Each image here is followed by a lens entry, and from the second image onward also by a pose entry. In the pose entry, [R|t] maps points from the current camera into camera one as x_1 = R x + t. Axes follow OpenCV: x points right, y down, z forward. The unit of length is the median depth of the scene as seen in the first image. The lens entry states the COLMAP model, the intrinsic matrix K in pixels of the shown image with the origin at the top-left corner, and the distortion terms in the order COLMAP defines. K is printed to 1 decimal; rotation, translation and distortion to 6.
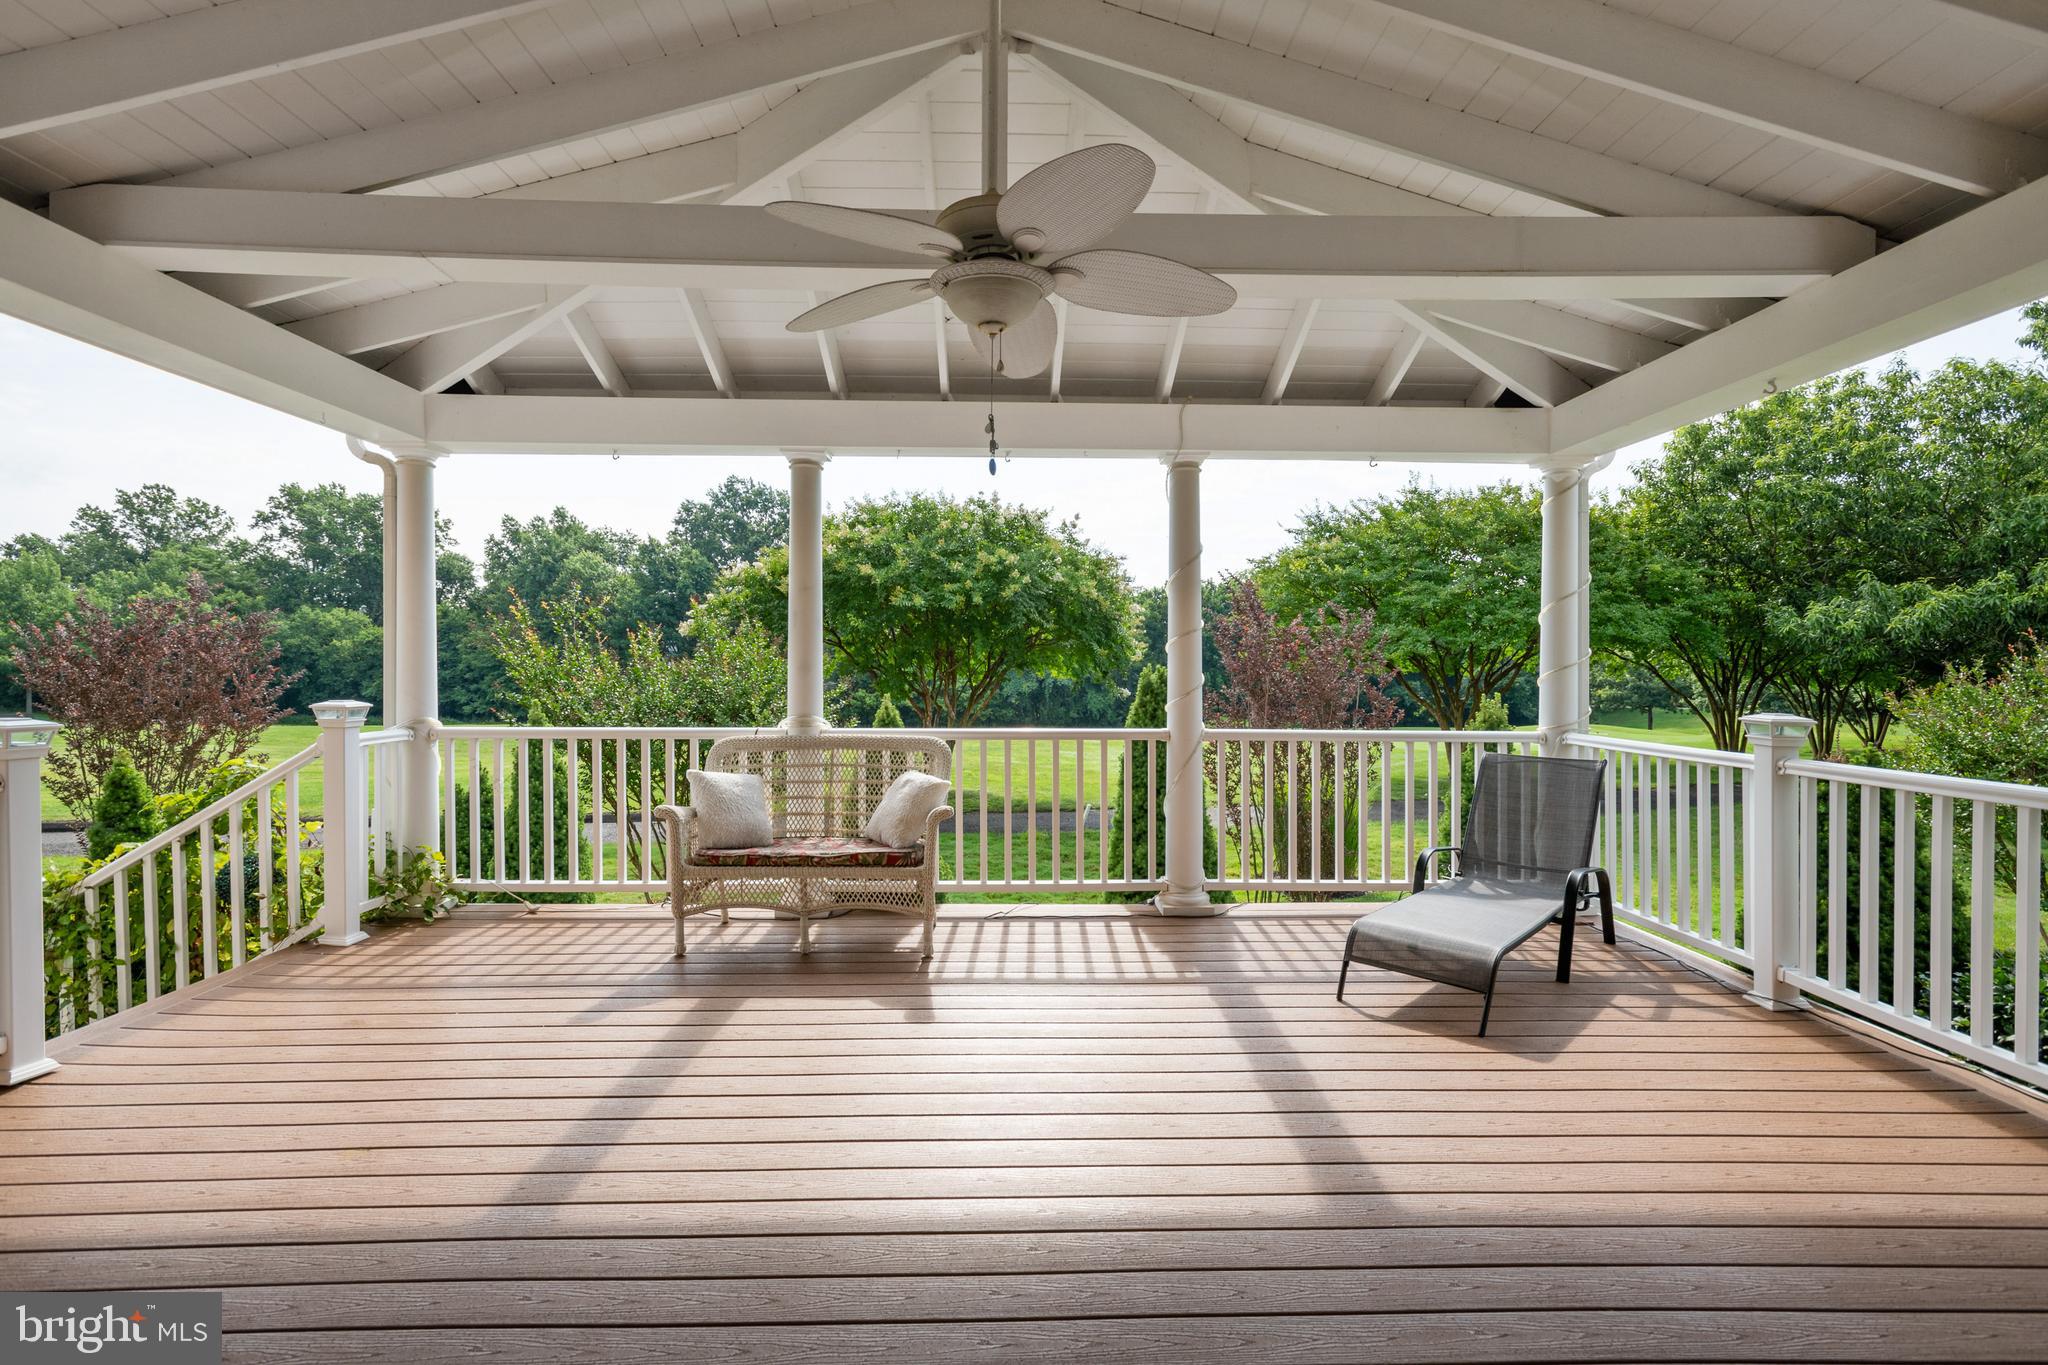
lens RADIAL K [[983.6, 0, 1051.7], [0, 983.6, 670.4], [0, 0, 1]] dist [-0.007008, 0.004407]
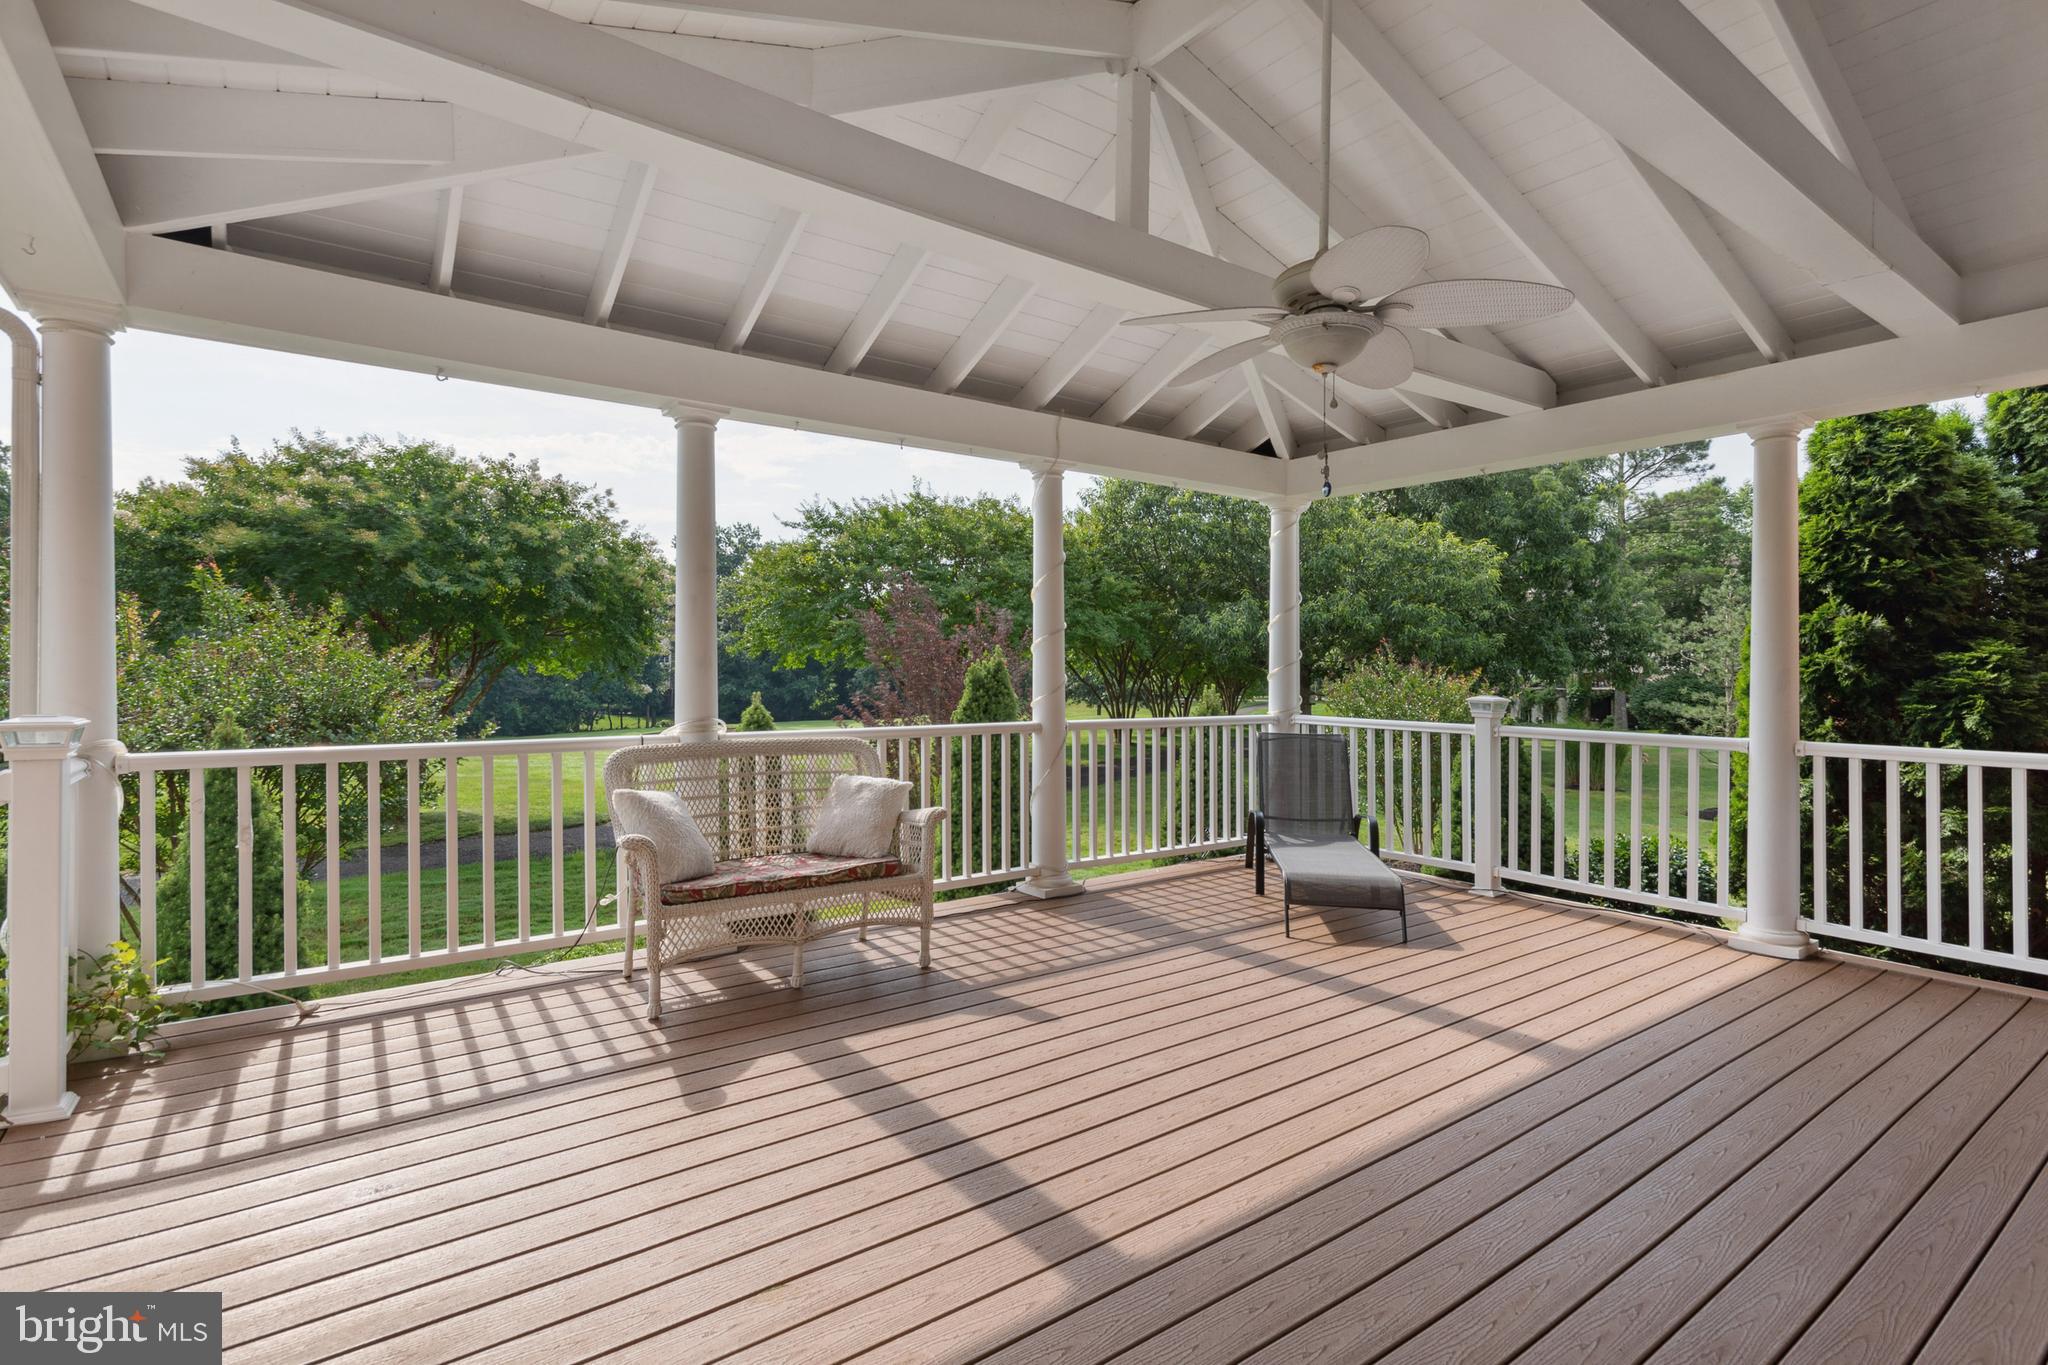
lens RADIAL K [[983.6, 0, 1076.1], [0, 983.6, 659.0], [0, 0, 1]] dist [-0.007008, 0.004407]
pose [[0.818839, 0.003913, 0.574010, -0.157984], [-0.001167, 0.999986, -0.005151, -0.000792], [-0.574022, 0.003548, 0.818832, 0.038334]]
